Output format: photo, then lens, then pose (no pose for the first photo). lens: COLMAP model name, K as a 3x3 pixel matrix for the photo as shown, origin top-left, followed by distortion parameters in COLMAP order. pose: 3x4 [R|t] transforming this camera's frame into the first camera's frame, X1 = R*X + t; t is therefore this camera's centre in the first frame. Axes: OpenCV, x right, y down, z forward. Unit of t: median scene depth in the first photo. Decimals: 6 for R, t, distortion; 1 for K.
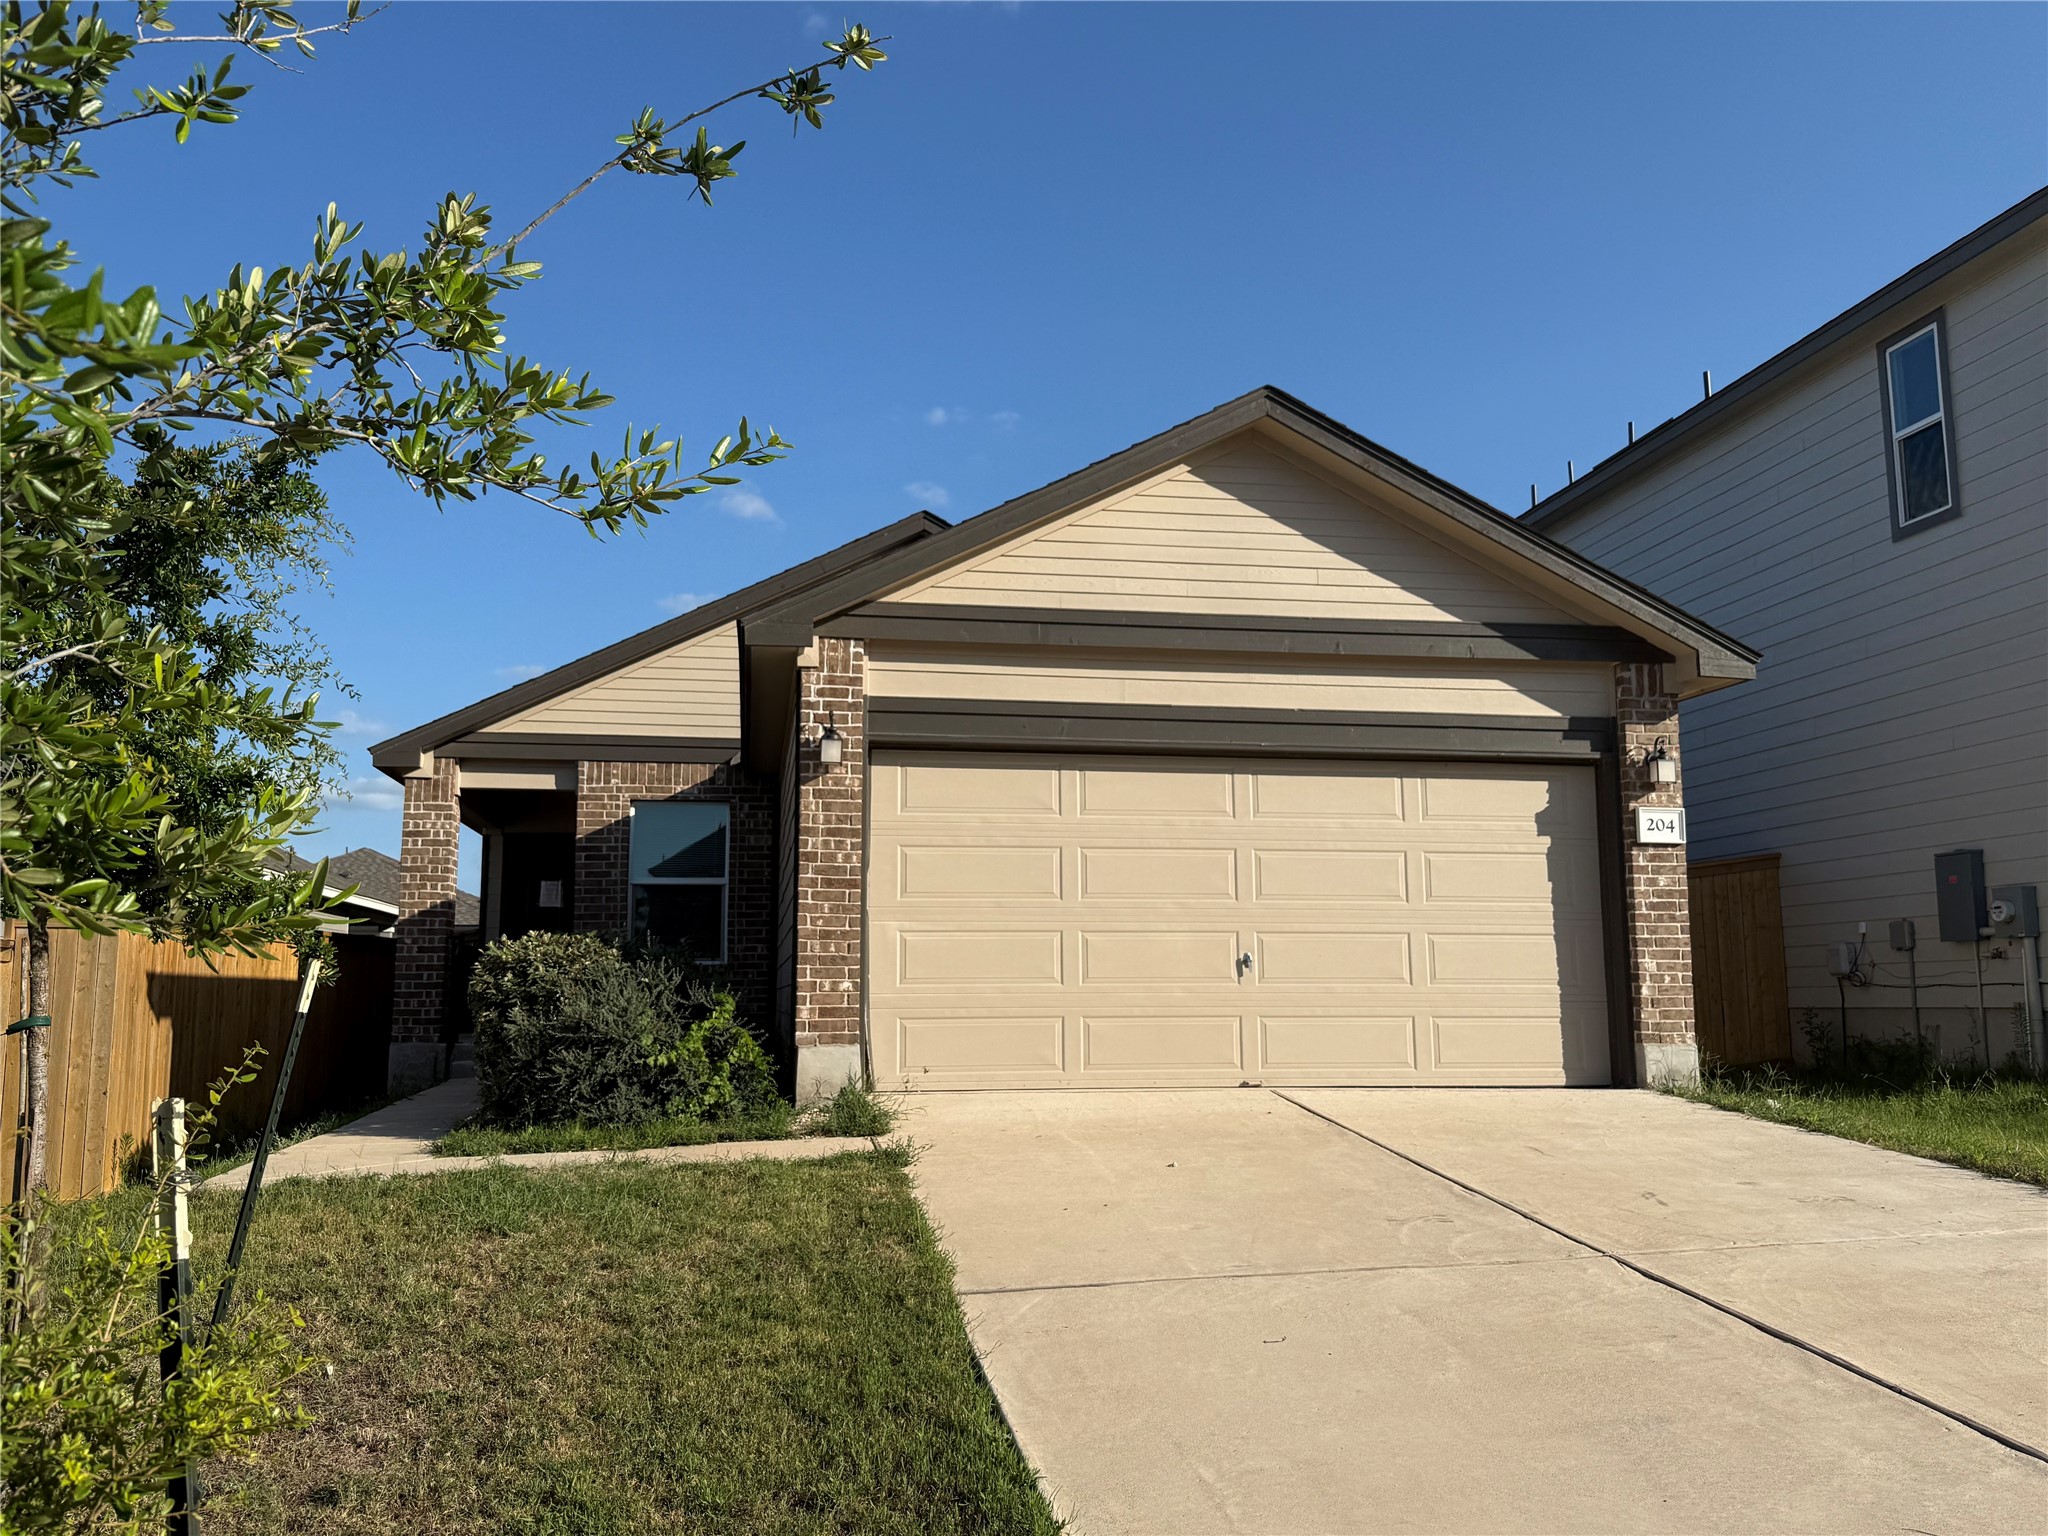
lens RADIAL K [[1616.7, 0, 1023.8], [0, 1616.7, 766.8], [0, 0, 1]] dist [-0.004561, -0.010981]
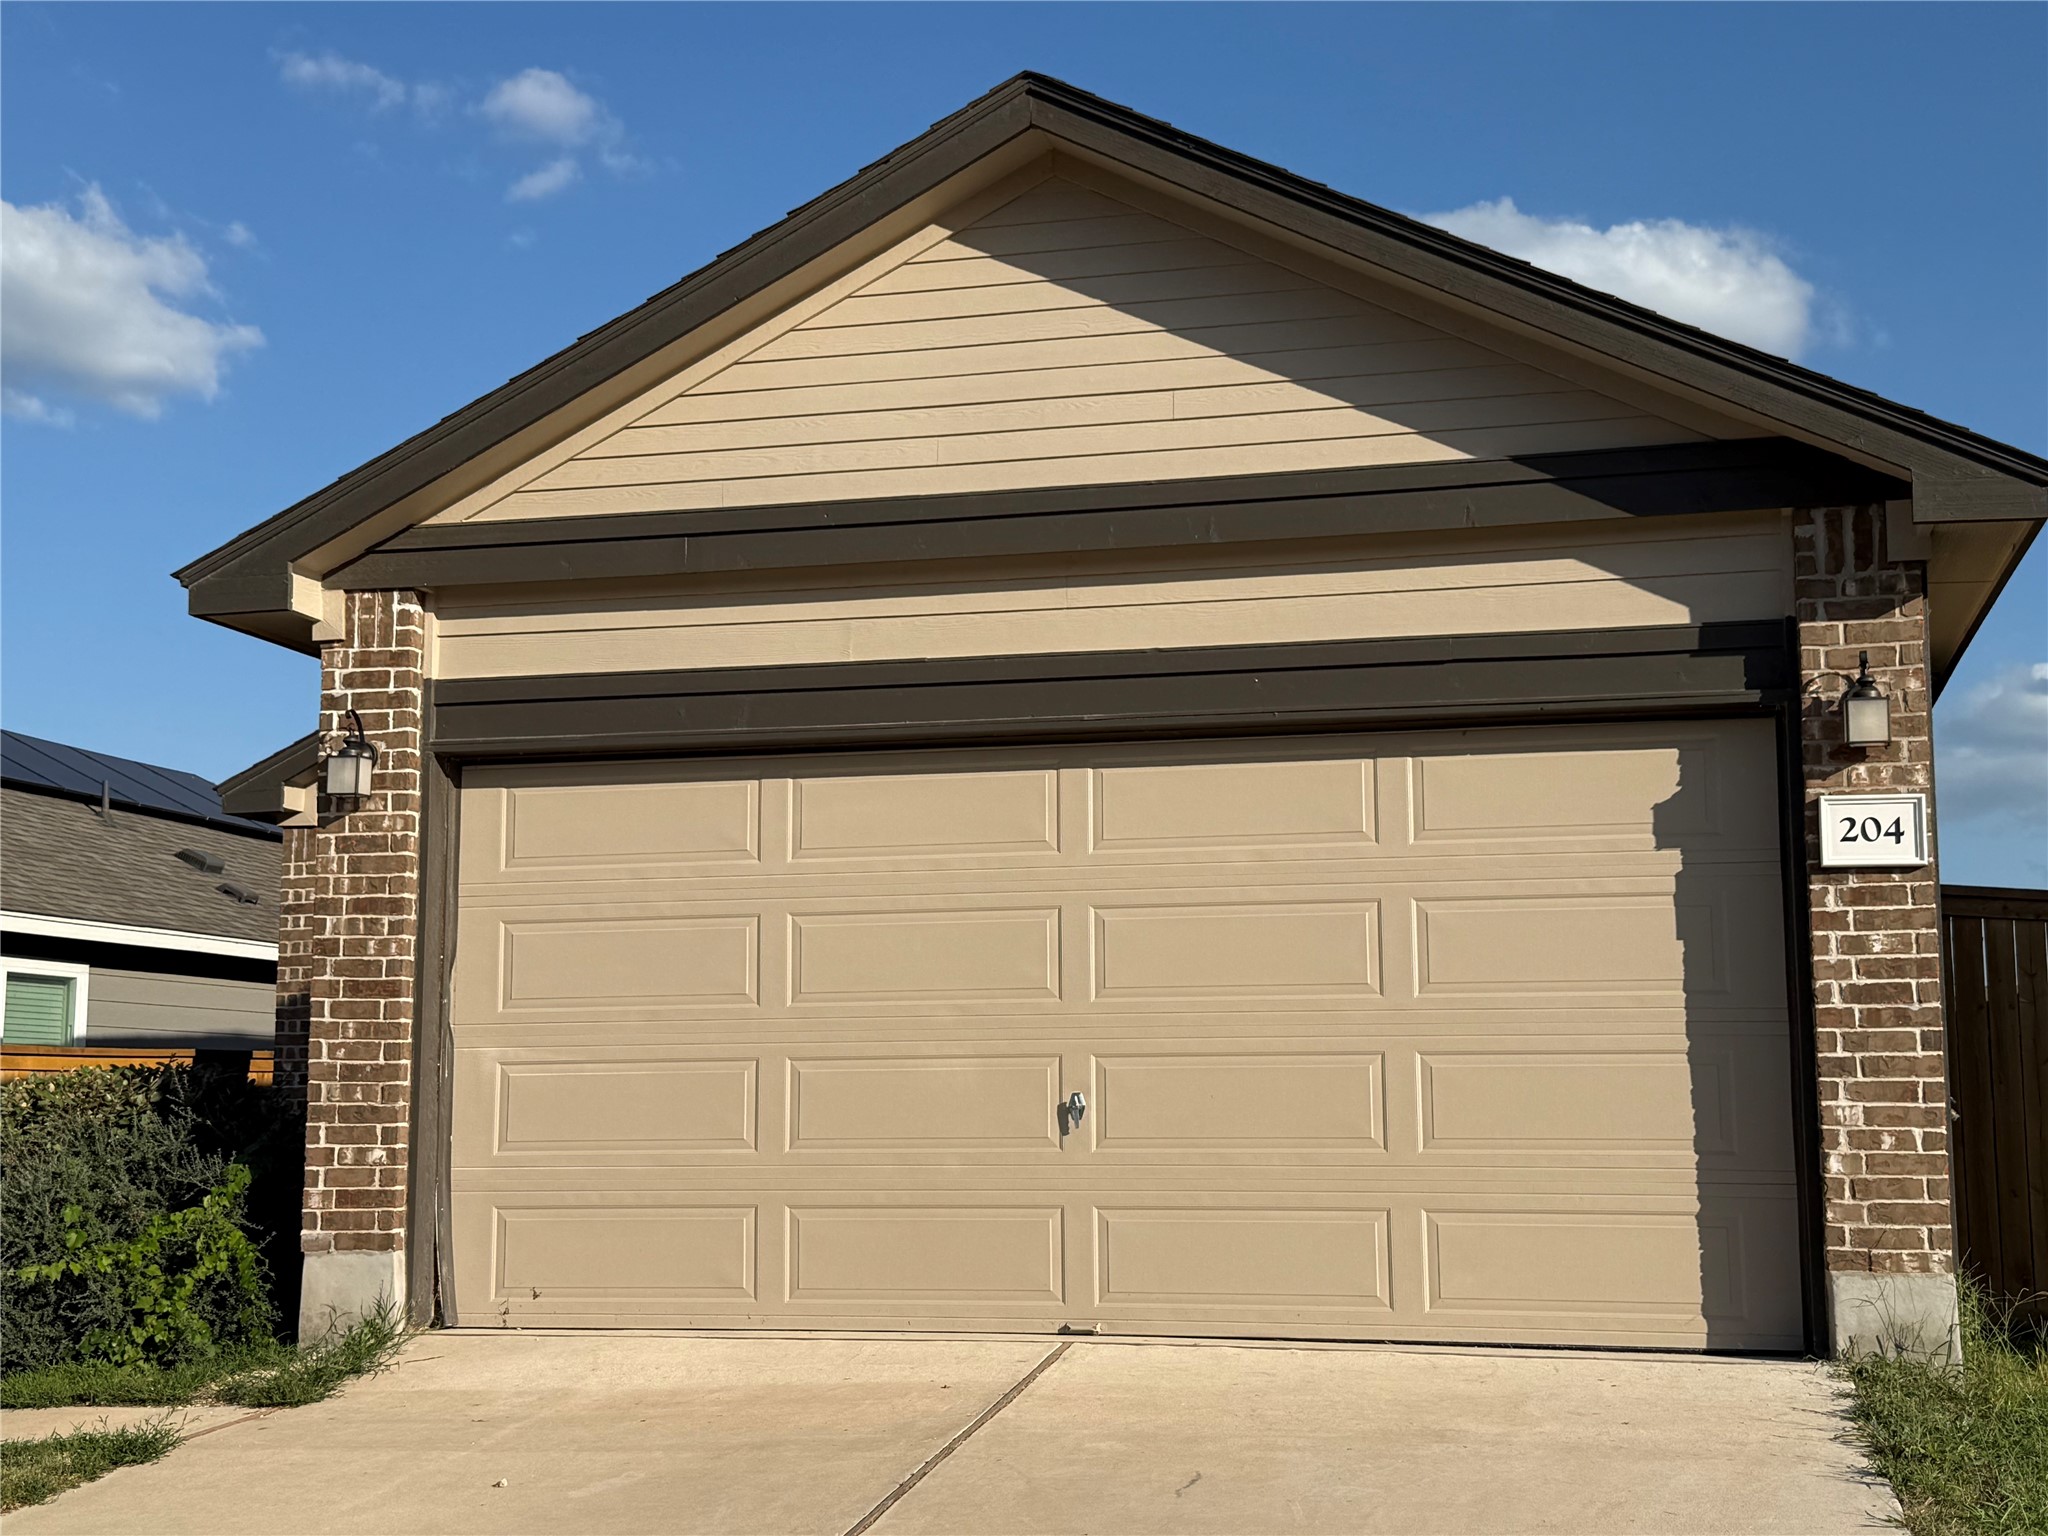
lens RADIAL K [[2623.0, 0, 1023.9], [0, 2623.0, 768.1], [0, 0, 1]] dist [0.030939, 0.000000]
pose [[0.923362, -0.053889, -0.380131, 0.469546], [0.057093, 0.998365, -0.002849, 0.004904], [0.379663, -0.019072, 0.924928, 0.157994]]
